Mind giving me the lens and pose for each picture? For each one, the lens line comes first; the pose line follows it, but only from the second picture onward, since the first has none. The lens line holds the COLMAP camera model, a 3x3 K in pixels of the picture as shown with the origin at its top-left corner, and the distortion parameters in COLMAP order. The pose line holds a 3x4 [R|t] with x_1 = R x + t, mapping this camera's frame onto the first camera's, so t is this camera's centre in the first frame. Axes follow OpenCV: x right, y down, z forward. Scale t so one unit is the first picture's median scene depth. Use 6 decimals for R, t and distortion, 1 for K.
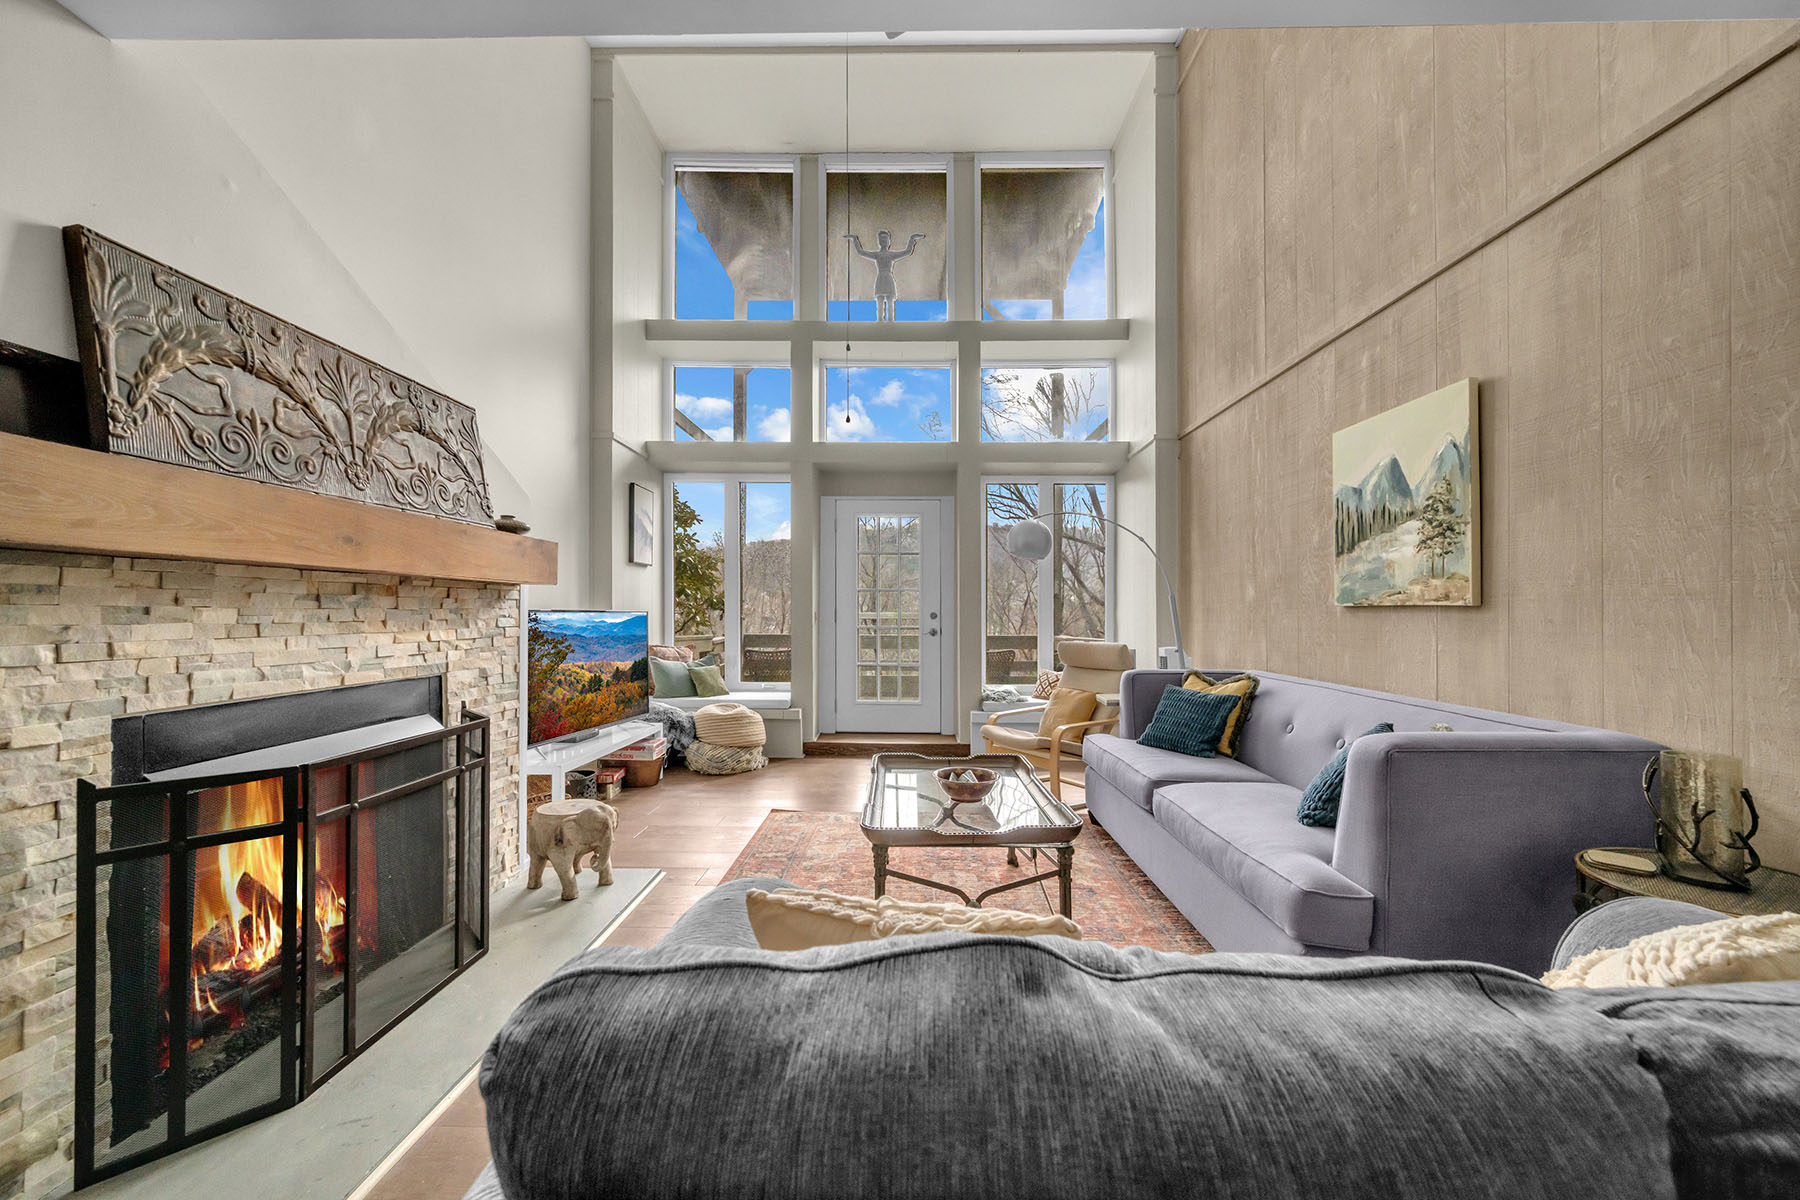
lens RADIAL K [[702.3, 0, 904.8], [0, 702.3, 615.8], [0, 0, 1]] dist [0.000168, 0.000065]
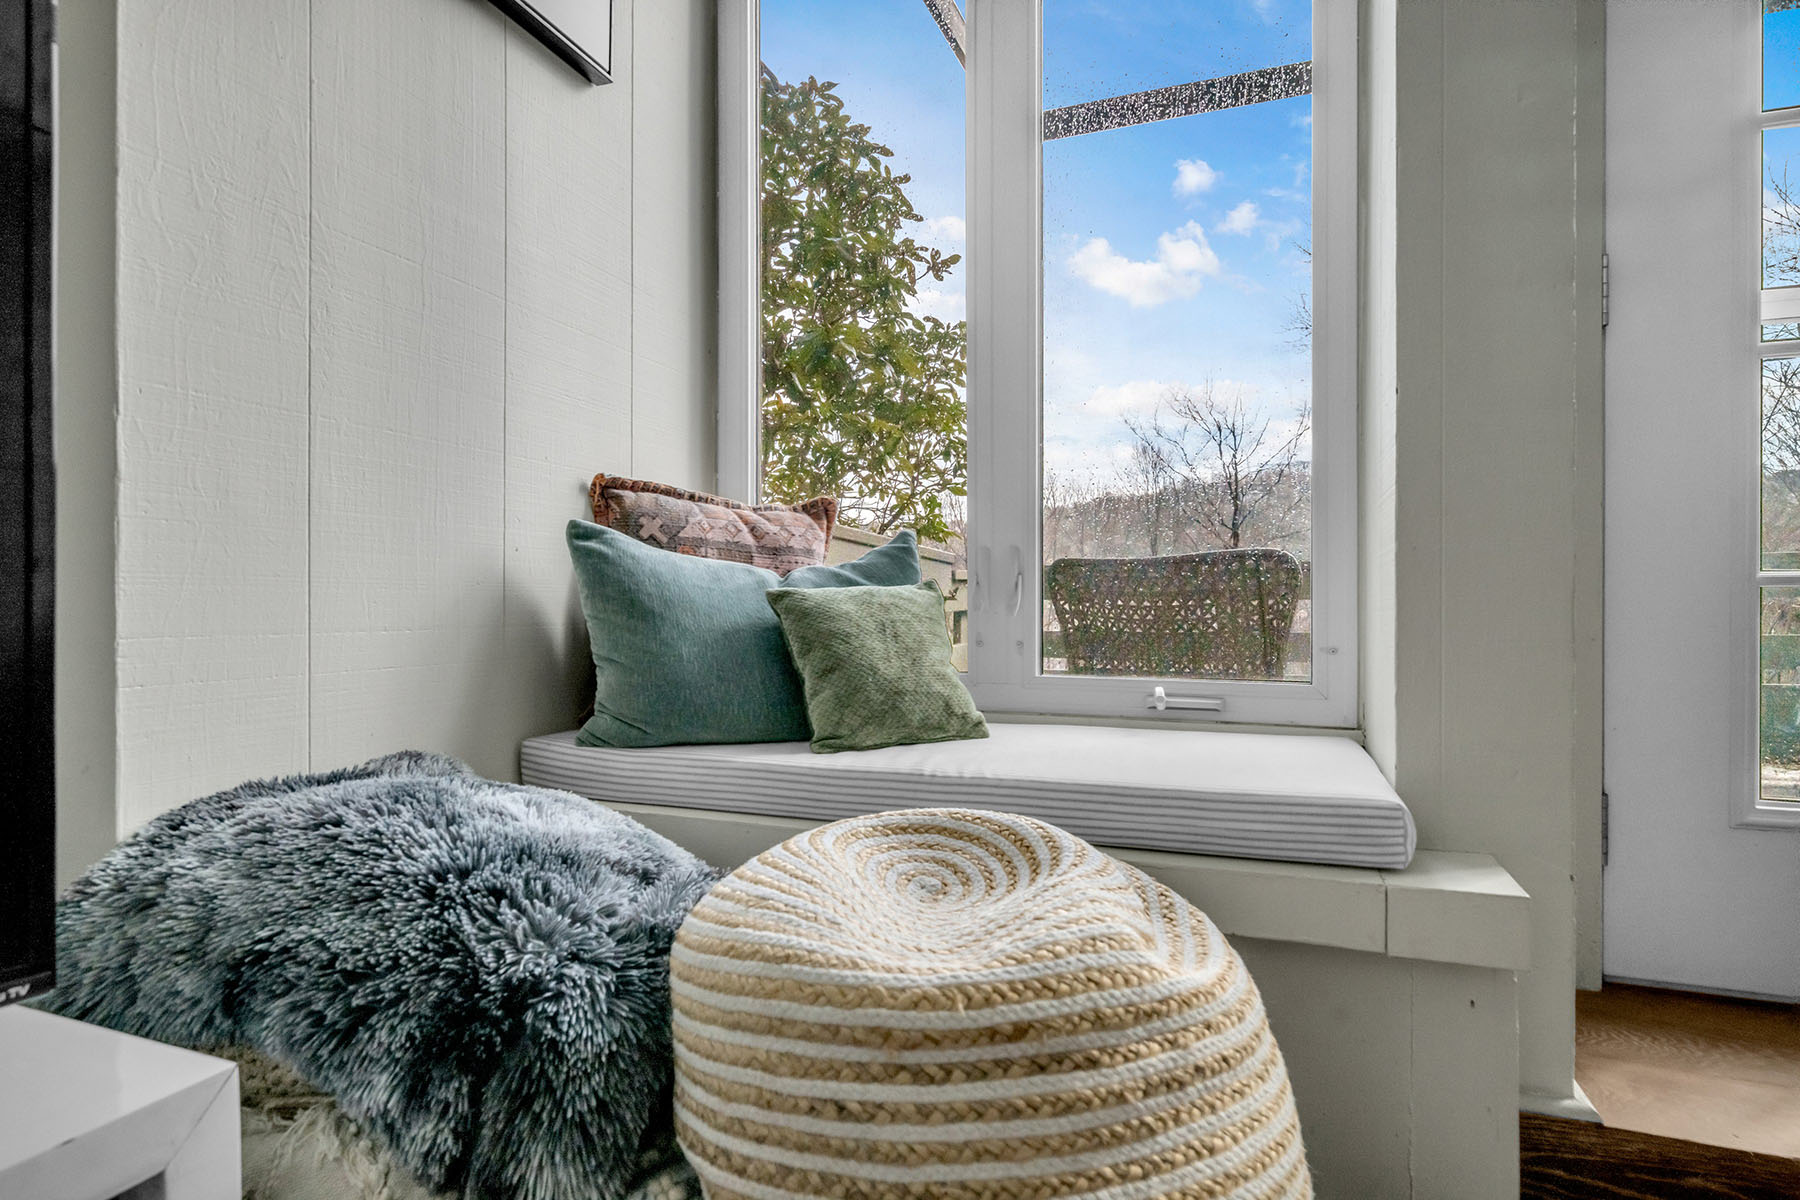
lens RADIAL K [[875.1, 0, 900.0], [0, 875.1, 600.0], [0, 0, 1]] dist [-0.019632, 0.000187]
pose [[0.938526, -0.001741, -0.345205, -0.185925], [-0.001393, 0.999960, -0.008831, 0.076767], [0.345206, 0.008769, 0.938486, 0.760591]]
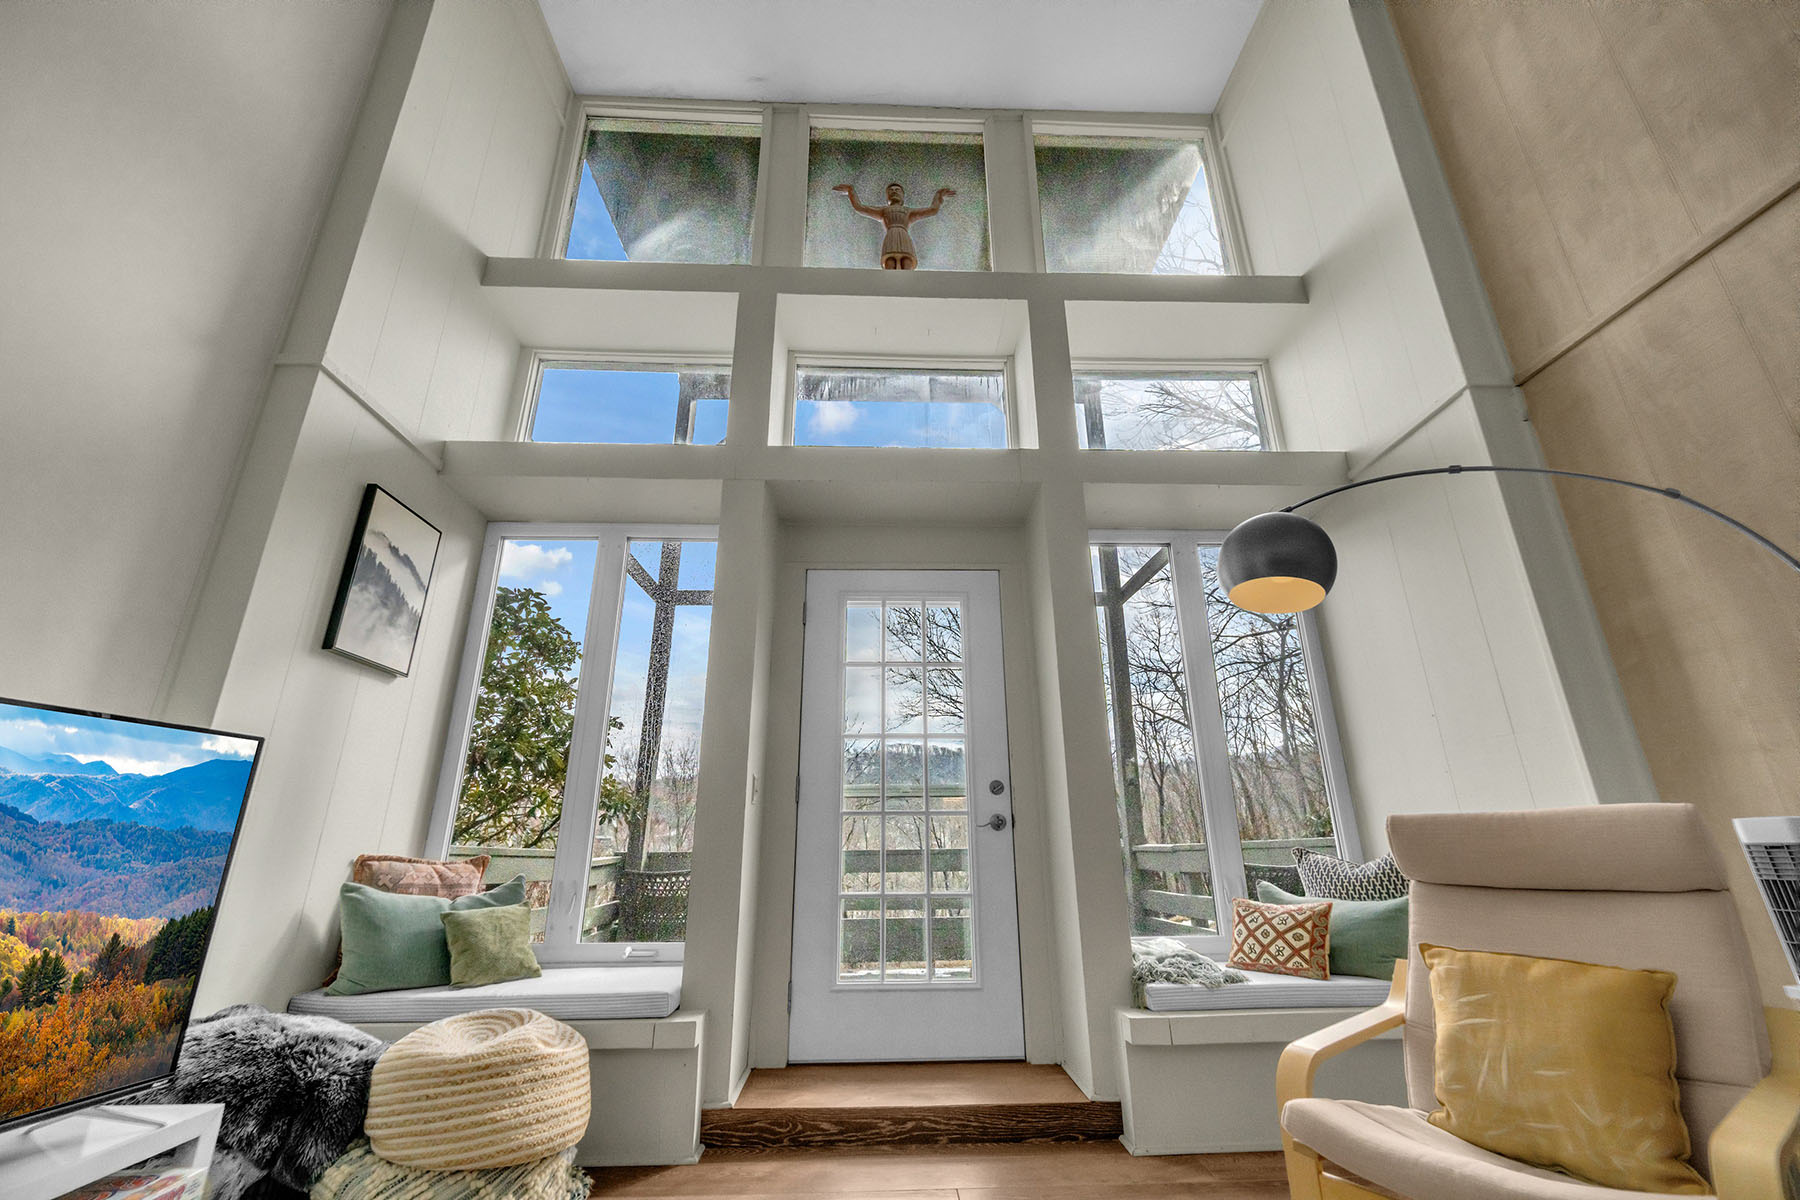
lens RADIAL K [[693.9, 0, 909.3], [0, 693.9, 604.7], [0, 0, 1]] dist [-0.010476, 0.000209]
pose [[0.998945, 0.003589, 0.045789, -0.044790], [0.011293, 0.947149, -0.320594, 0.035098], [-0.044520, 0.320773, 0.946109, 0.514889]]
